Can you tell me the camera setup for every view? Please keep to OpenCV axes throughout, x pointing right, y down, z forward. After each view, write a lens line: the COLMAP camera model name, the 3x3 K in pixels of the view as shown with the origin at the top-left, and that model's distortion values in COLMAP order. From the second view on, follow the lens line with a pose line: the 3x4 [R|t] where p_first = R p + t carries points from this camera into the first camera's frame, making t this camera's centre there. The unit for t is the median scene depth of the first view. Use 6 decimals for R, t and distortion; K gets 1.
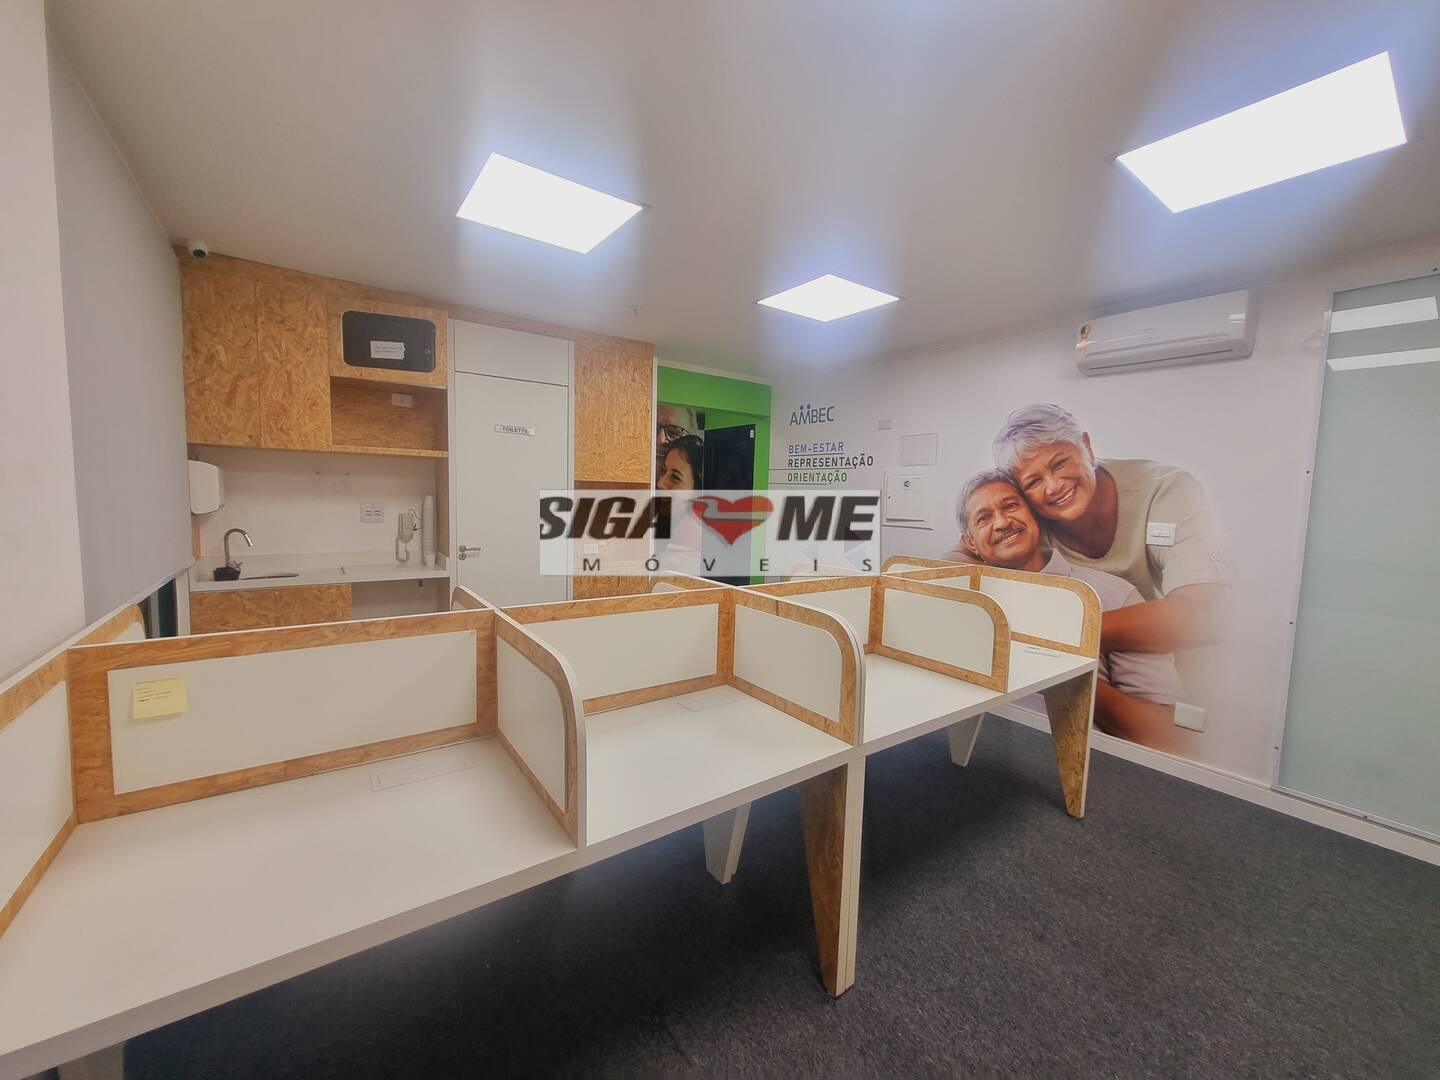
lens RADIAL K [[551.6, 0, 726.6], [0, 551.6, 535.3], [0, 0, 1]] dist [-0.002442, -0.000242]
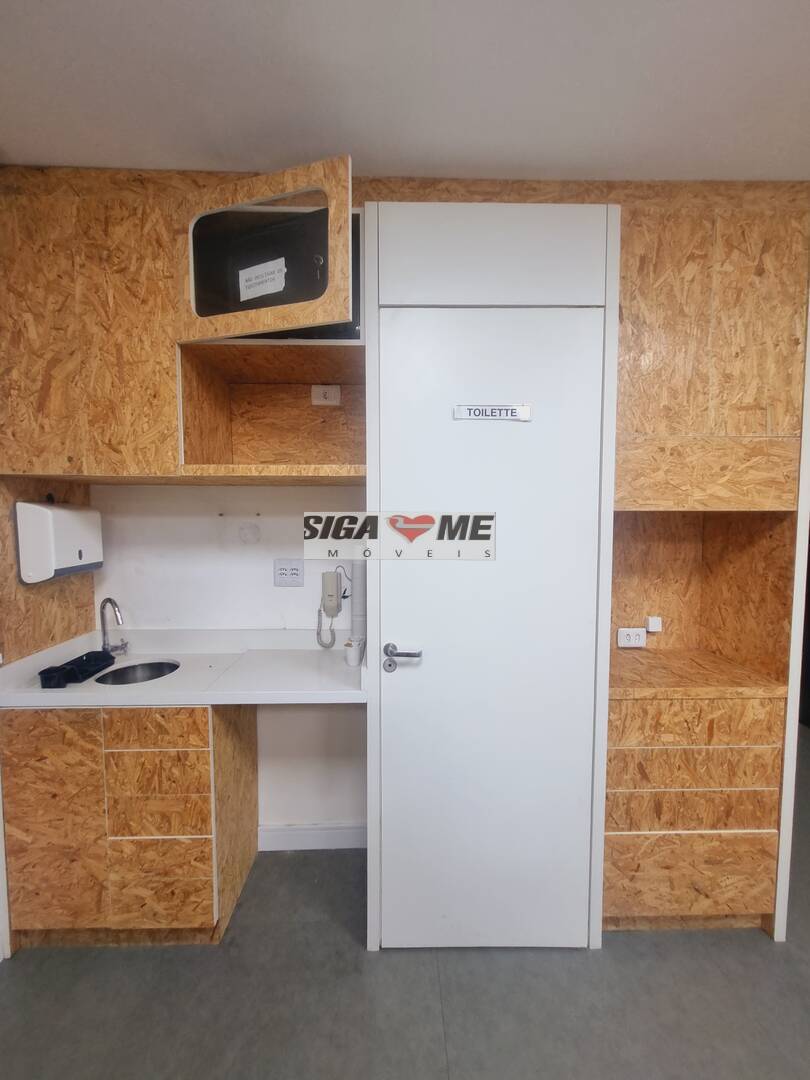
lens RADIAL K [[421.5, 0, 402.6], [0, 421.5, 541.7], [0, 0, 1]] dist [-0.000501, 0.000916]
pose [[0.816042, 0.002670, -0.577987, -0.253232], [-0.020616, 0.999487, -0.024490, -0.072123], [0.577625, 0.031900, 0.815678, 0.712849]]
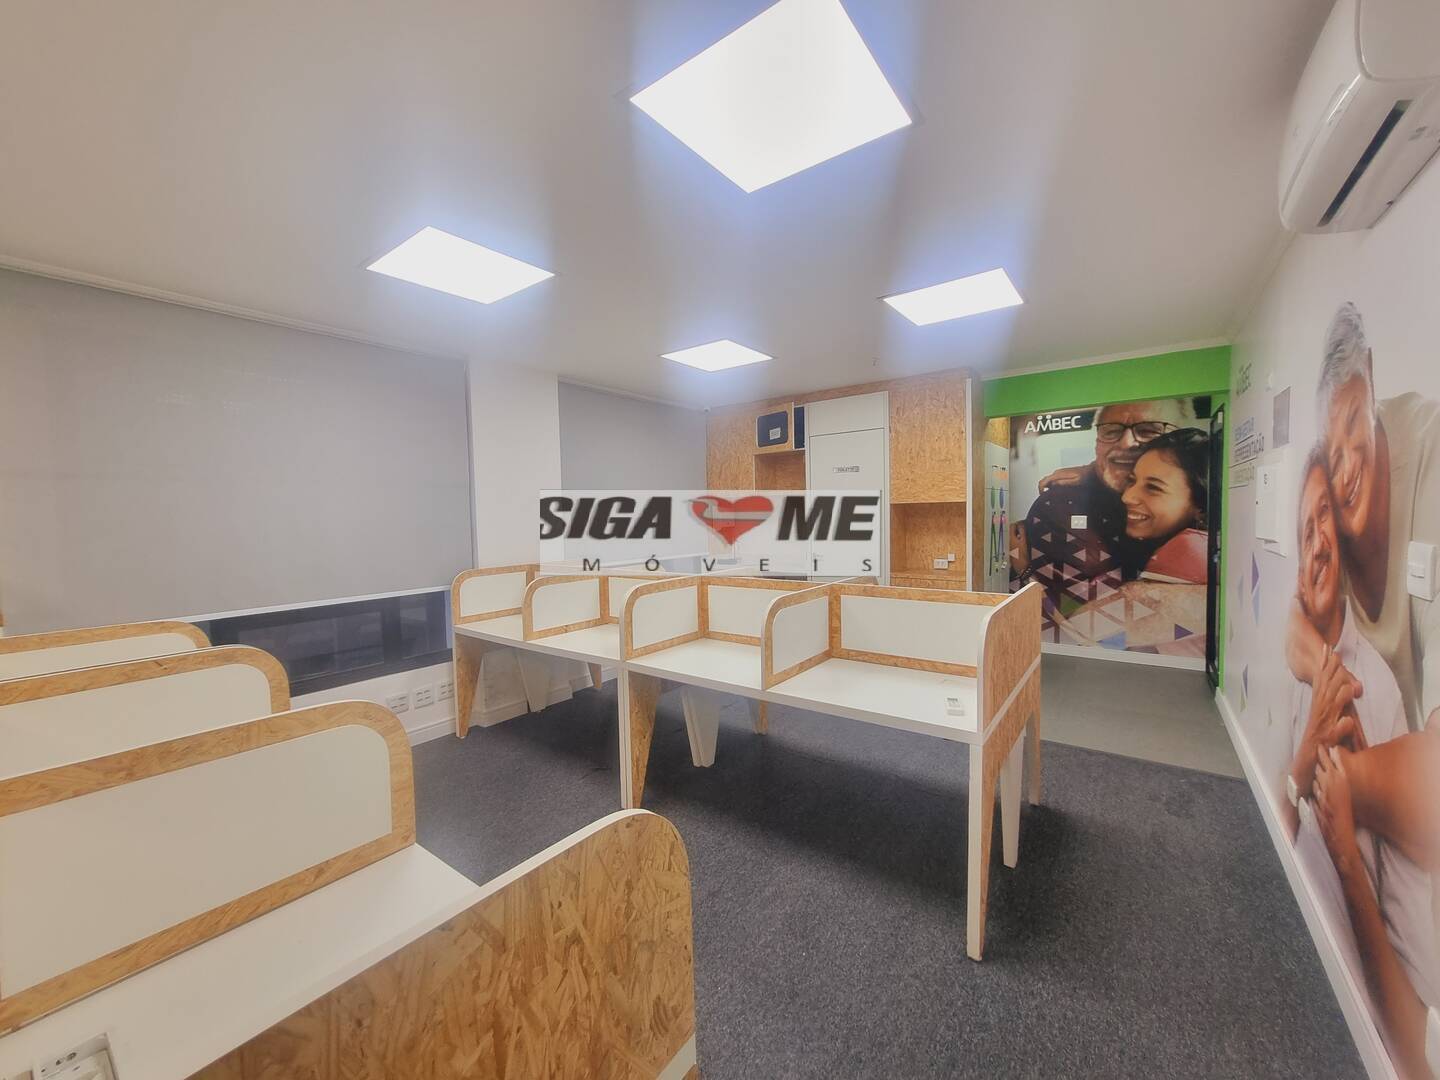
lens RADIAL K [[561.8, 0, 731.4], [0, 561.8, 540.3], [0, 0, 1]] dist [0.000284, 0.000474]
pose [[0.300330, 0.010149, -0.953781, 0.920603], [-0.043740, 0.999038, -0.003143, -0.001566], [0.952832, 0.042662, 0.300485, 0.354145]]
